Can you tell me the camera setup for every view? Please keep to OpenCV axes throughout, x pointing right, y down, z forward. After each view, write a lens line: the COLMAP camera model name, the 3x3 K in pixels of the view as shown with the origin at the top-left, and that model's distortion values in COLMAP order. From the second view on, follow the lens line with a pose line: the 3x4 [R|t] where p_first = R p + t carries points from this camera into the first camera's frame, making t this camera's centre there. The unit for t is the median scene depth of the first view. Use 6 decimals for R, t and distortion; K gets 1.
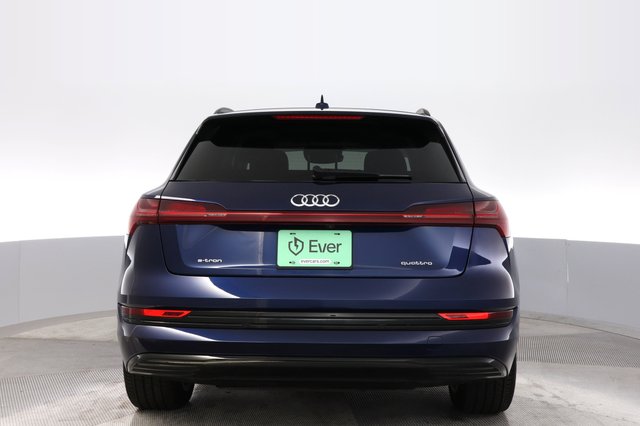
lens RADIAL K [[502.6, 0, 320.0], [0, 502.6, 214.8], [0, 0, 1]] dist [0.000782, 0.001446]
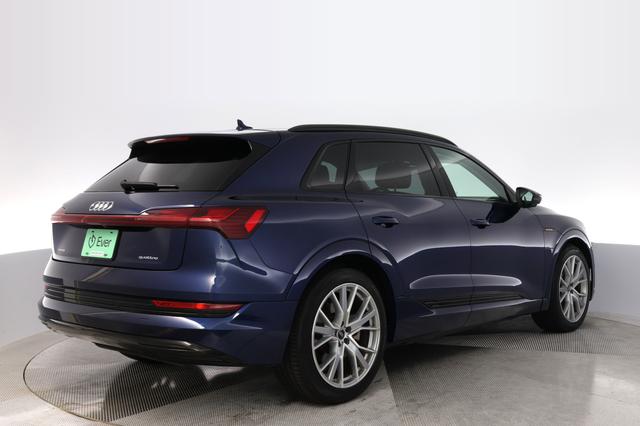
lens RADIAL K [[502.6, 0, 320.2], [0, 502.6, 210.9], [0, 0, 1]] dist [0.000782, 0.001446]
pose [[0.919533, 0.012725, -0.392806, 0.823021], [-0.030853, 0.998728, -0.039869, 0.015762], [0.391800, 0.048780, 0.918756, 0.042833]]
